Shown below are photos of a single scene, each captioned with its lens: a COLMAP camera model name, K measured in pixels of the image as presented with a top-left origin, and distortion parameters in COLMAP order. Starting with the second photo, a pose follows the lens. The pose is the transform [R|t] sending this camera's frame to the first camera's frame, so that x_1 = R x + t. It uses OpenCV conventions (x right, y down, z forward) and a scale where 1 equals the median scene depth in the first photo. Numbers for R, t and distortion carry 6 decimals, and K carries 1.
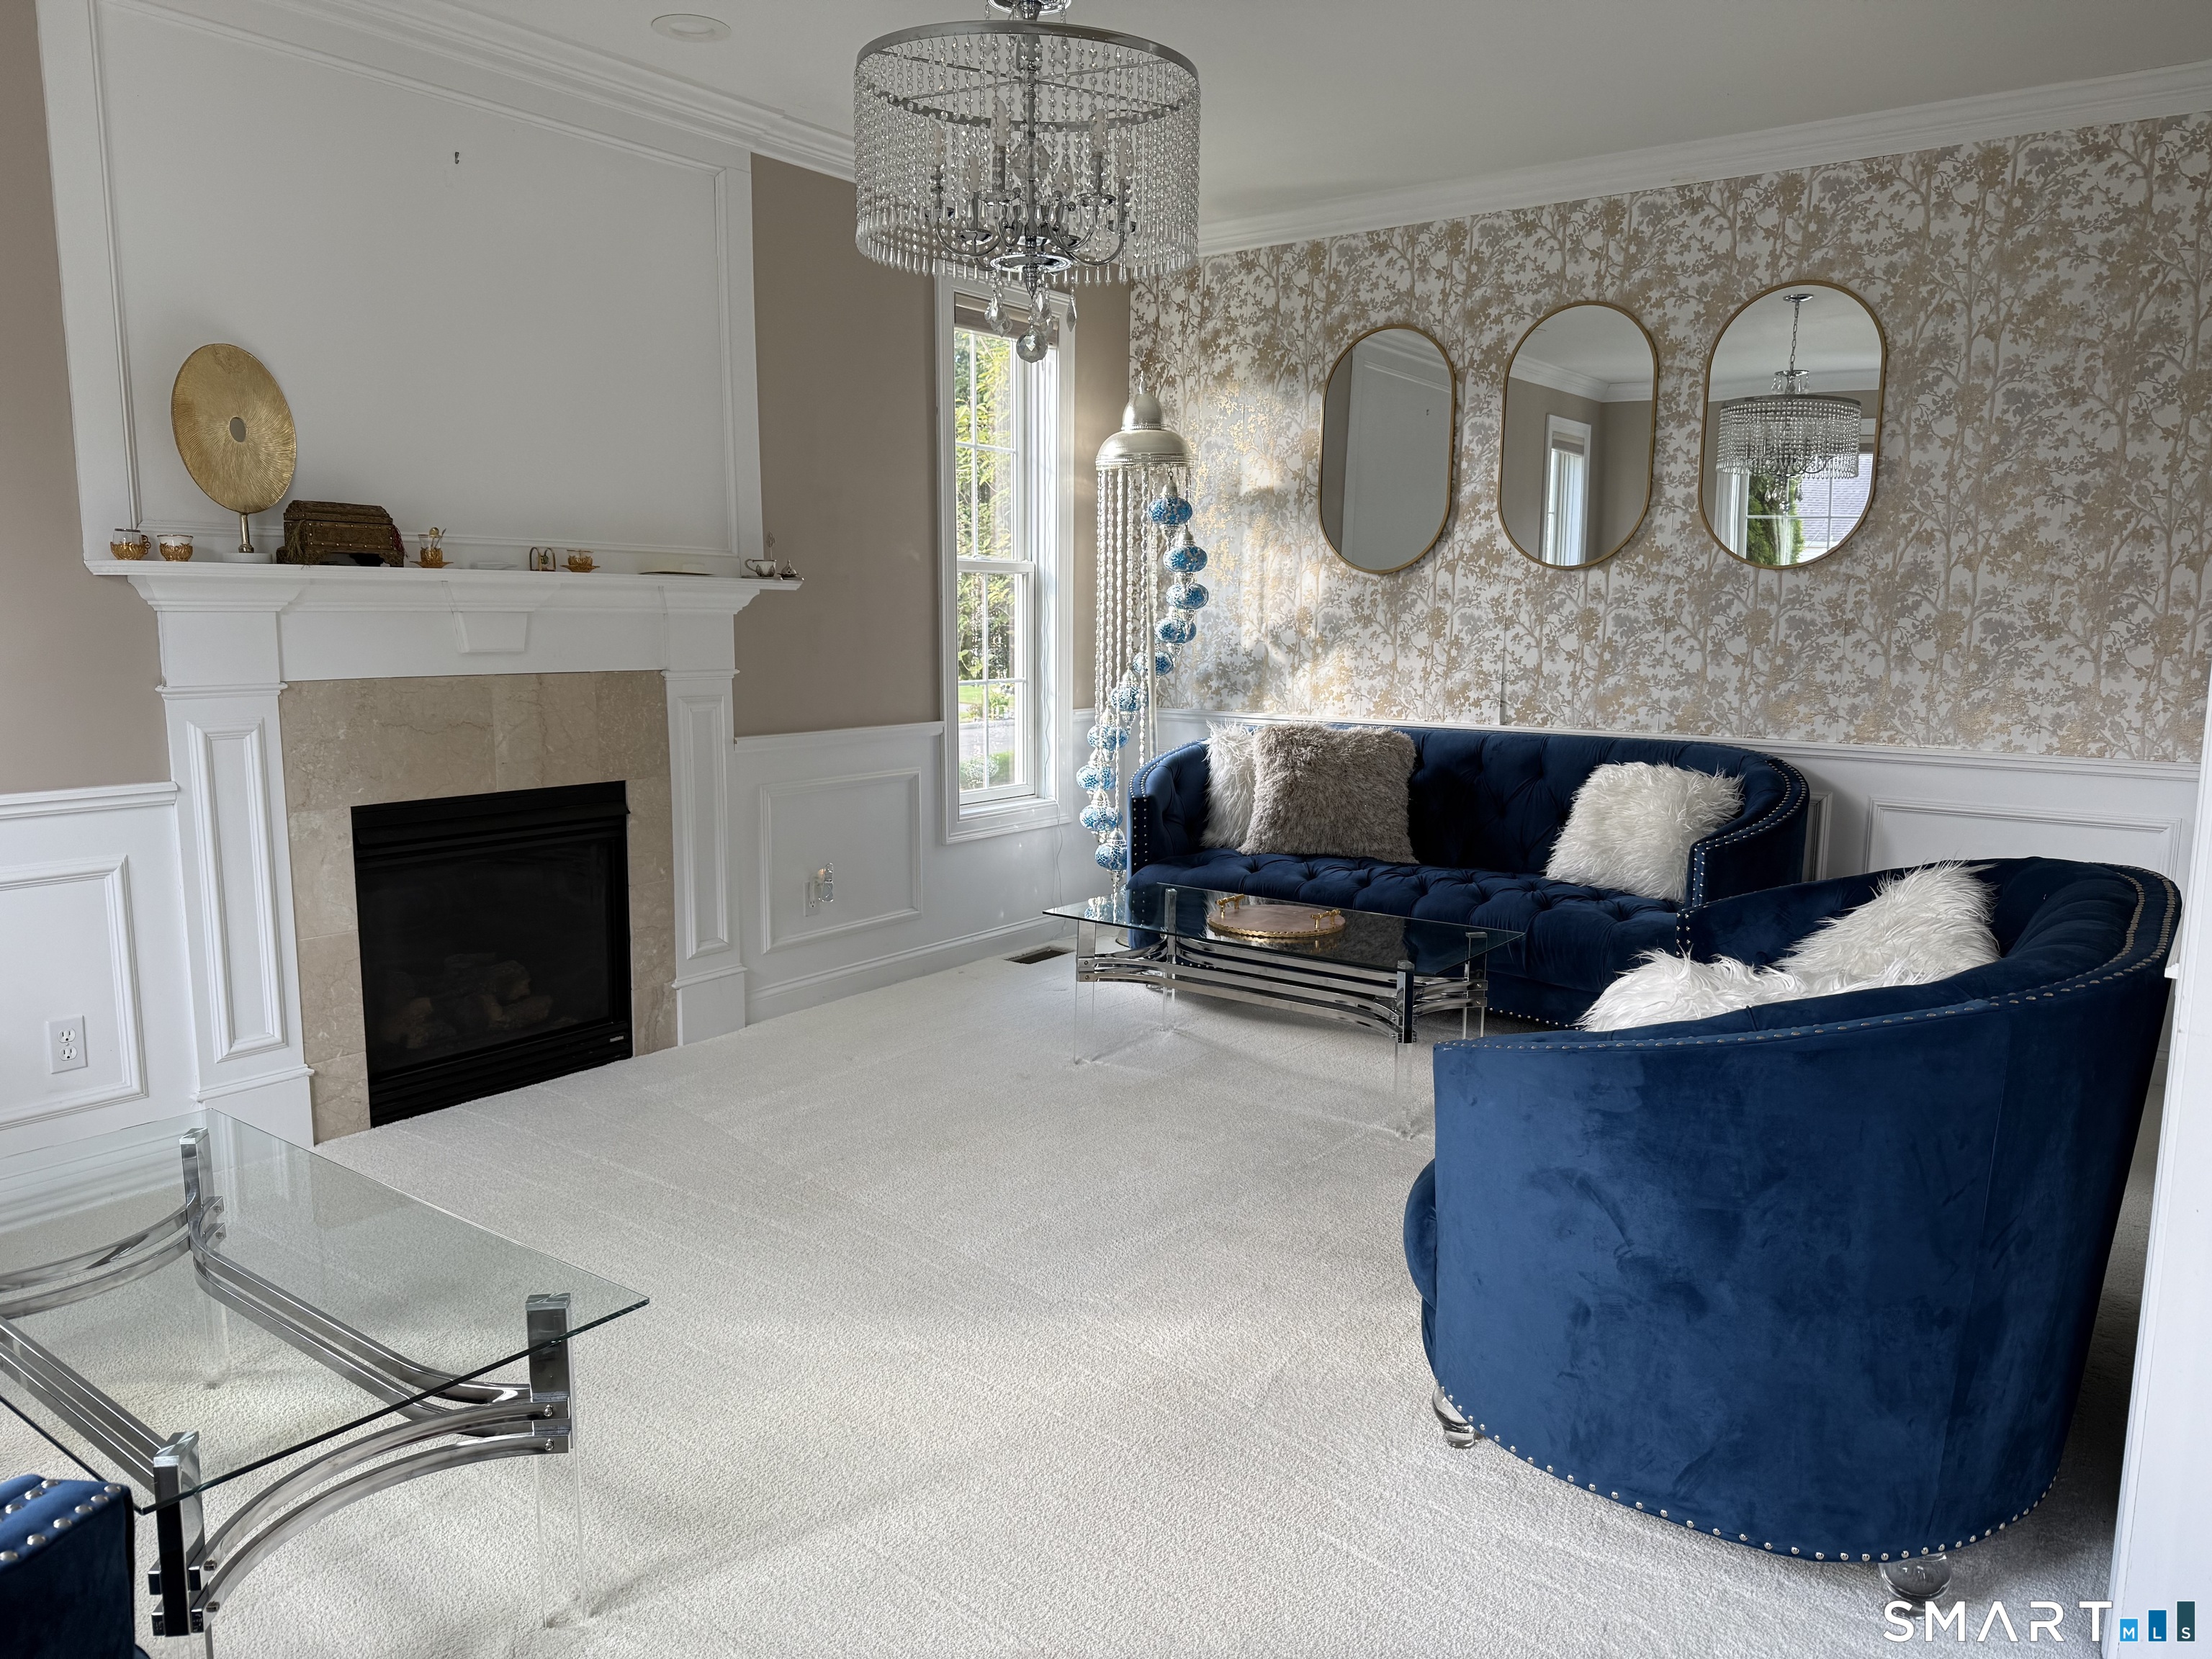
lens RADIAL K [[1546.5, 0, 1101.2], [0, 1546.5, 843.3], [0, 0, 1]] dist [0.023445, -0.020683]
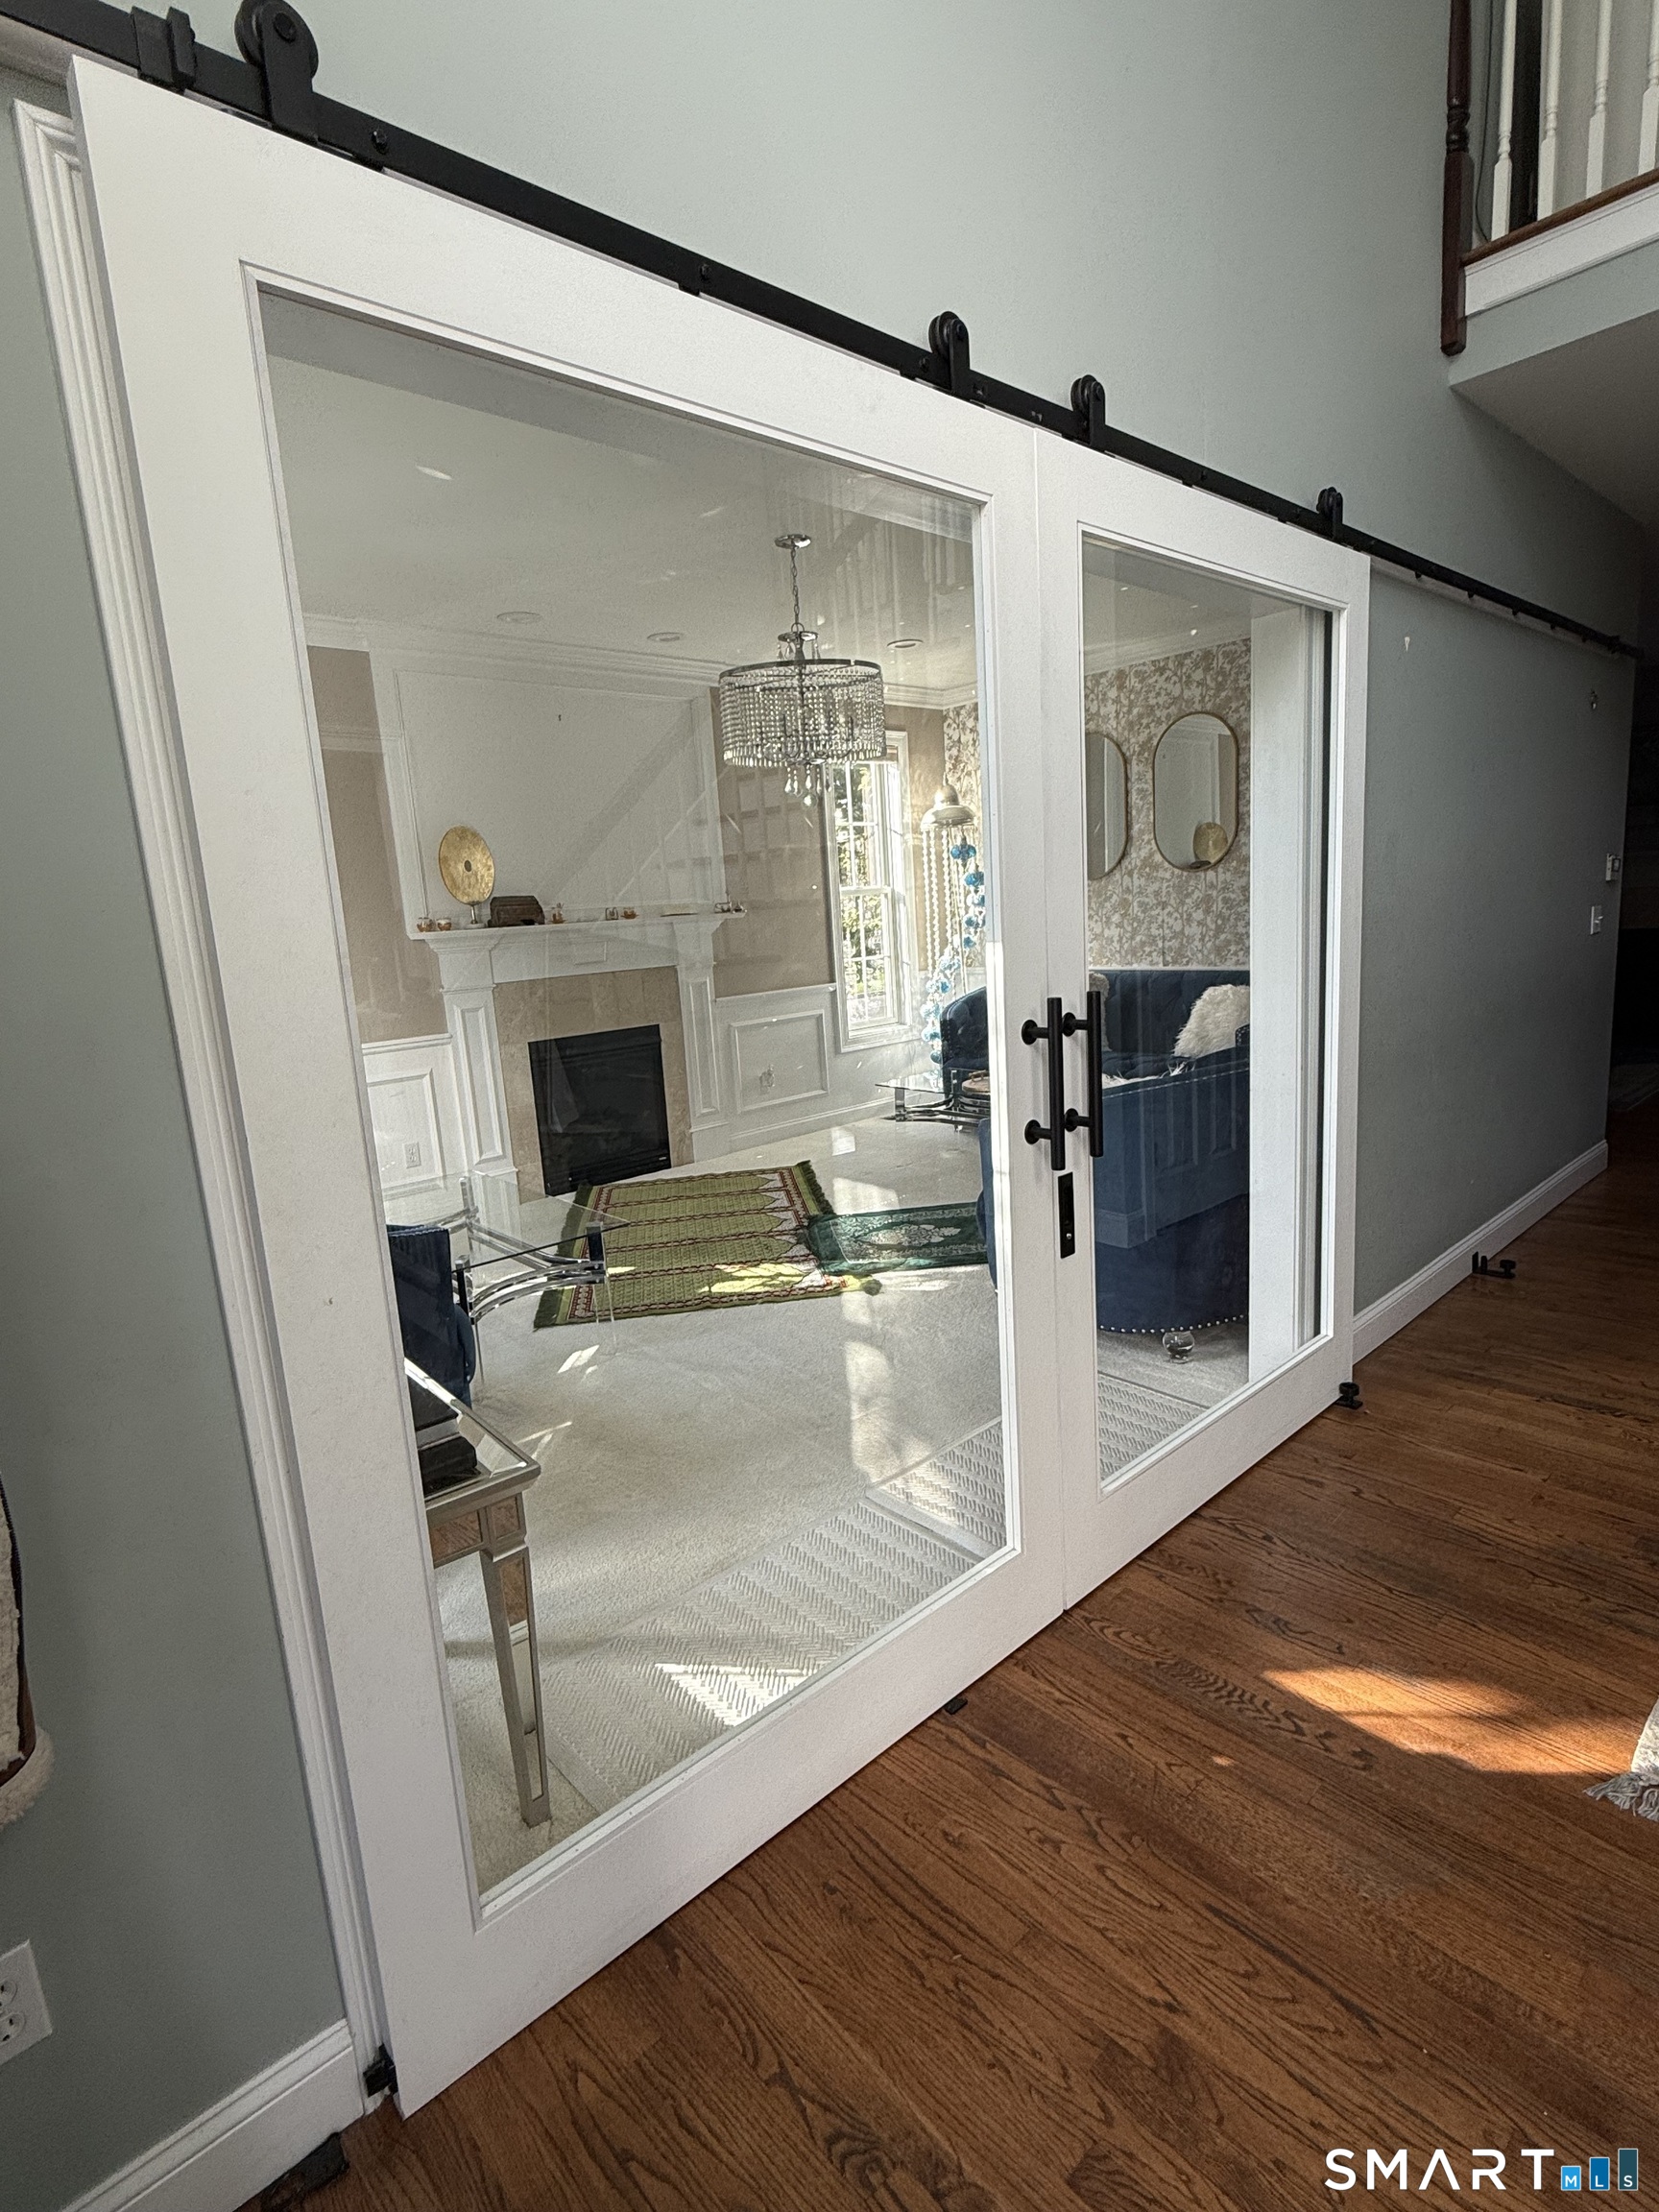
lens RADIAL K [[1086.7, 0, 834.3], [0, 1086.7, 1105.1], [0, 0, 1]] dist [0.003261, -0.000264]
pose [[0.980018, -0.034660, -0.195867, 0.140589], [0.042087, 0.998539, 0.033883, 0.019821], [0.194407, -0.041450, 0.980045, -0.242725]]
